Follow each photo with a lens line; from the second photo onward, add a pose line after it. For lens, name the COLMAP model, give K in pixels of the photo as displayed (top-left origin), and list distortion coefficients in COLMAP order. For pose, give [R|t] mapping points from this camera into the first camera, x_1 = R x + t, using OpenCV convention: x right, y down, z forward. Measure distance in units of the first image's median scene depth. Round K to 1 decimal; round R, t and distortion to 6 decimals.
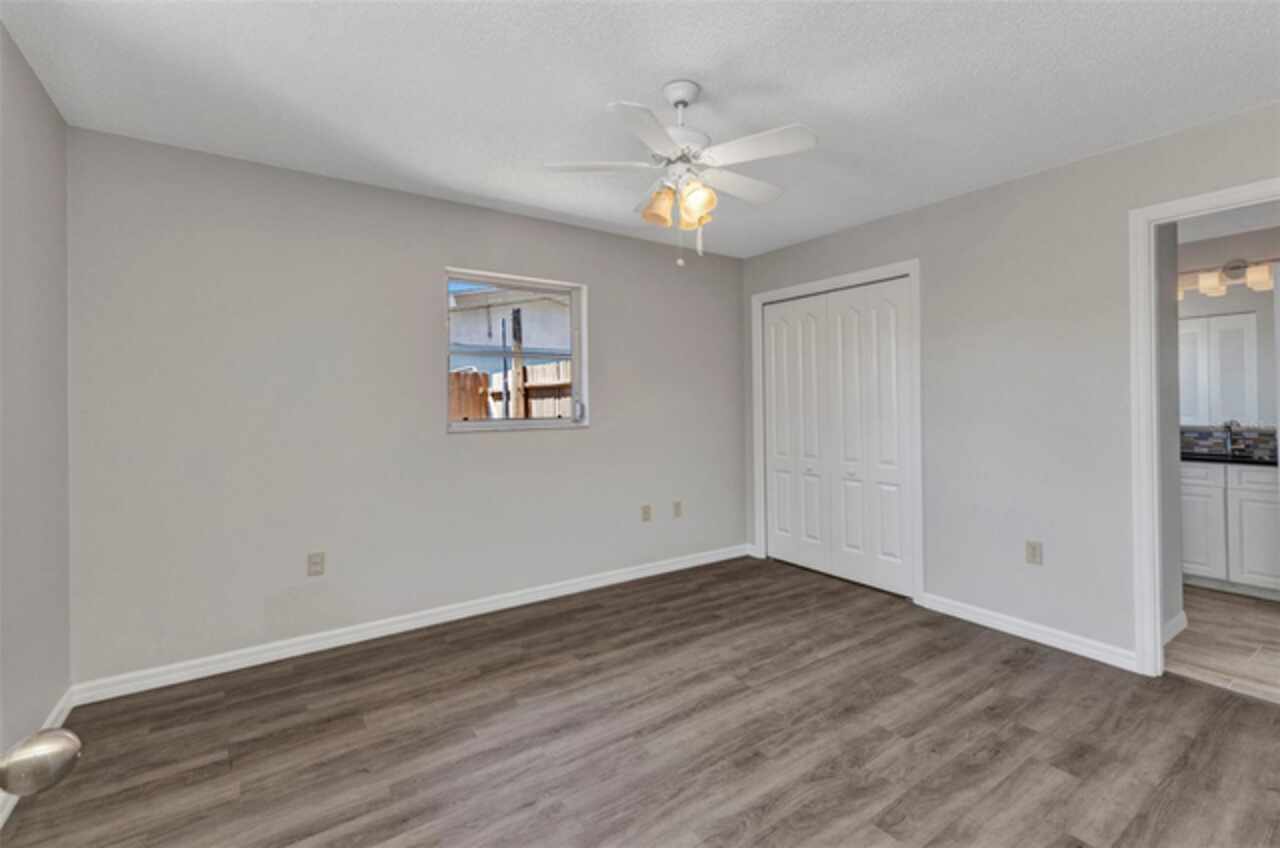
lens RADIAL K [[550.9, 0, 640.8], [0, 550.9, 412.9], [0, 0, 1]] dist [0.004892, 0.000223]
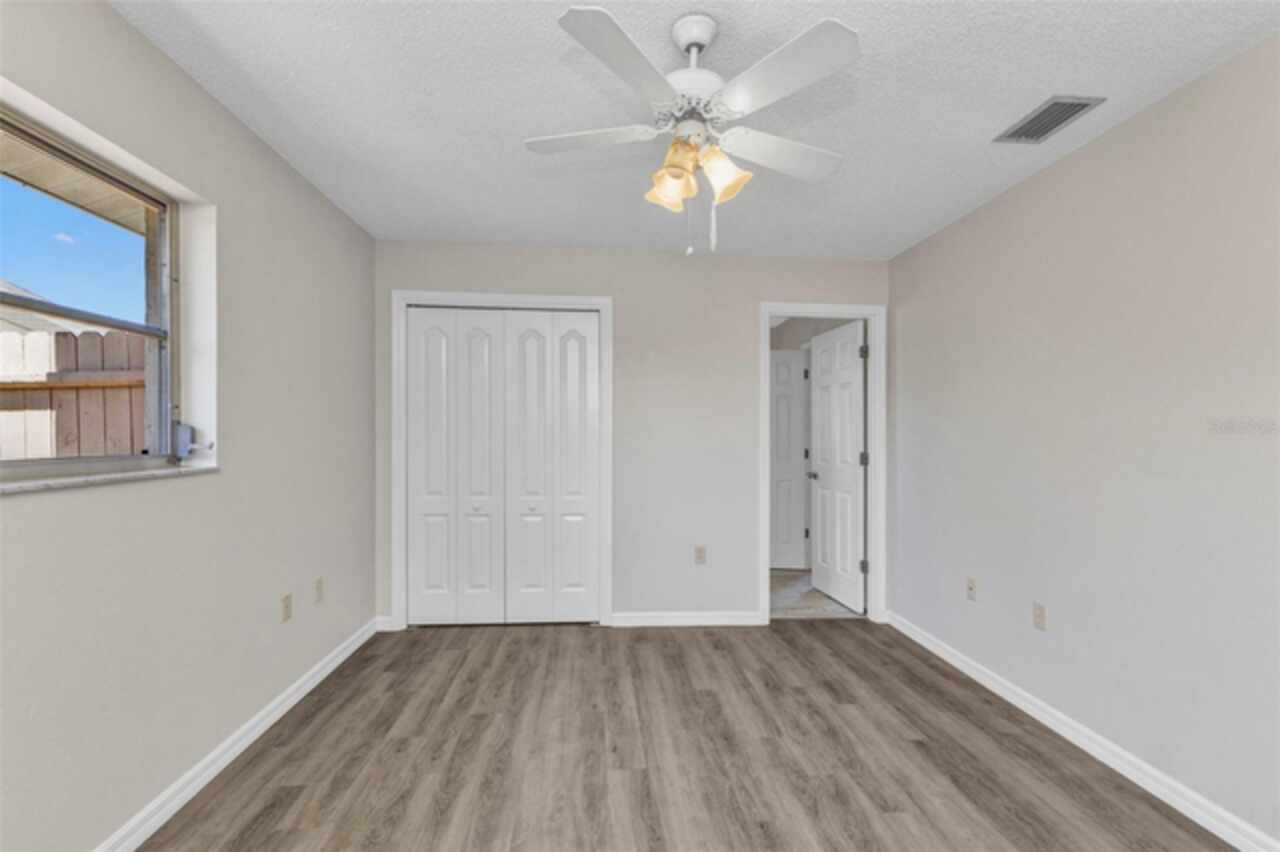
lens RADIAL K [[561.4, 0, 637.9], [0, 561.4, 438.4], [0, 0, 1]] dist [0.012804, 0.000135]
pose [[0.507704, 0.007426, 0.861500, -0.517795], [-0.001099, 0.999968, -0.007972, -0.001502], [-0.861531, 0.003101, 0.507696, 0.533408]]
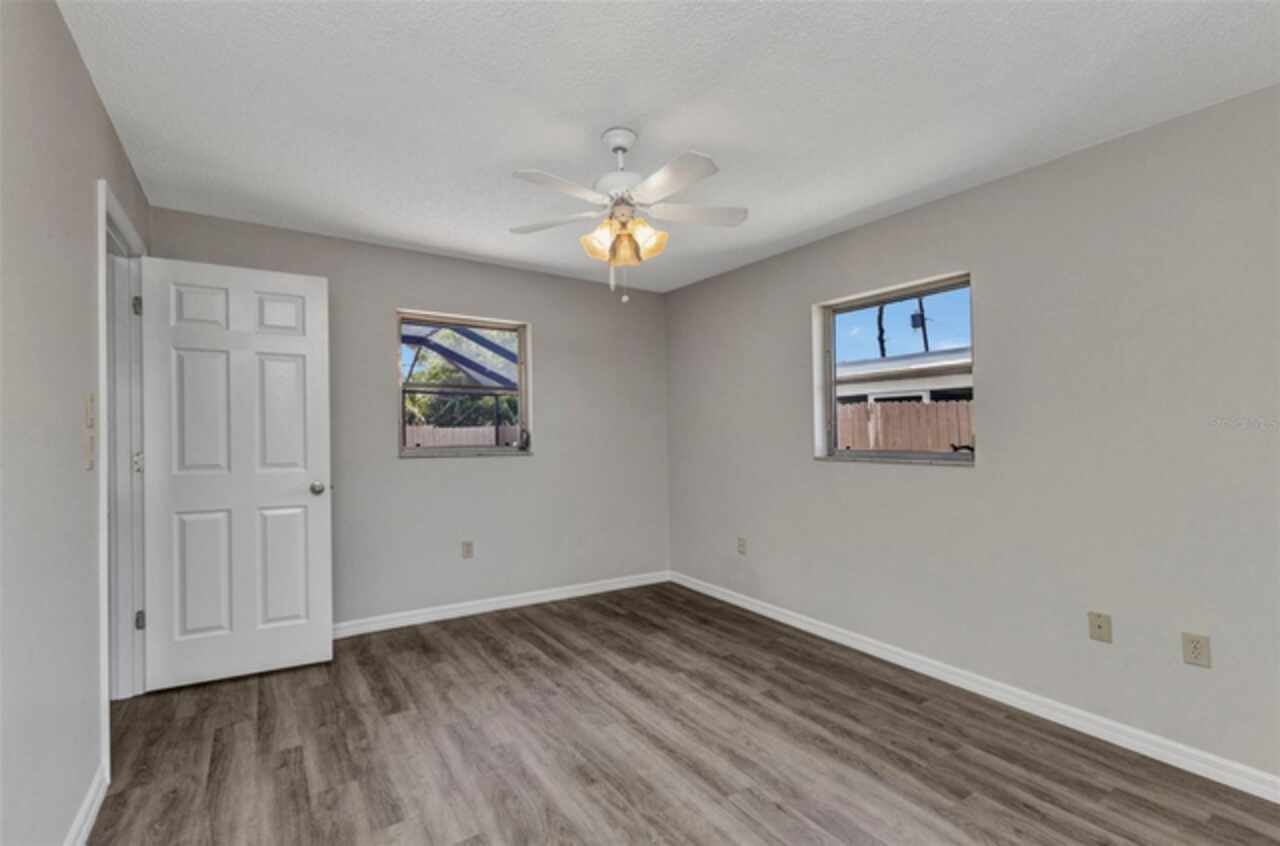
lens RADIAL K [[578.7, 0, 640.0], [0, 578.7, 423.0], [0, 0, 1]] dist [0.000582, 0.000133]
pose [[-0.019971, -0.008184, -0.999767, 0.954535], [-0.020479, 0.999760, -0.007775, -0.018515], [0.999591, 0.020319, -0.020134, 0.826230]]
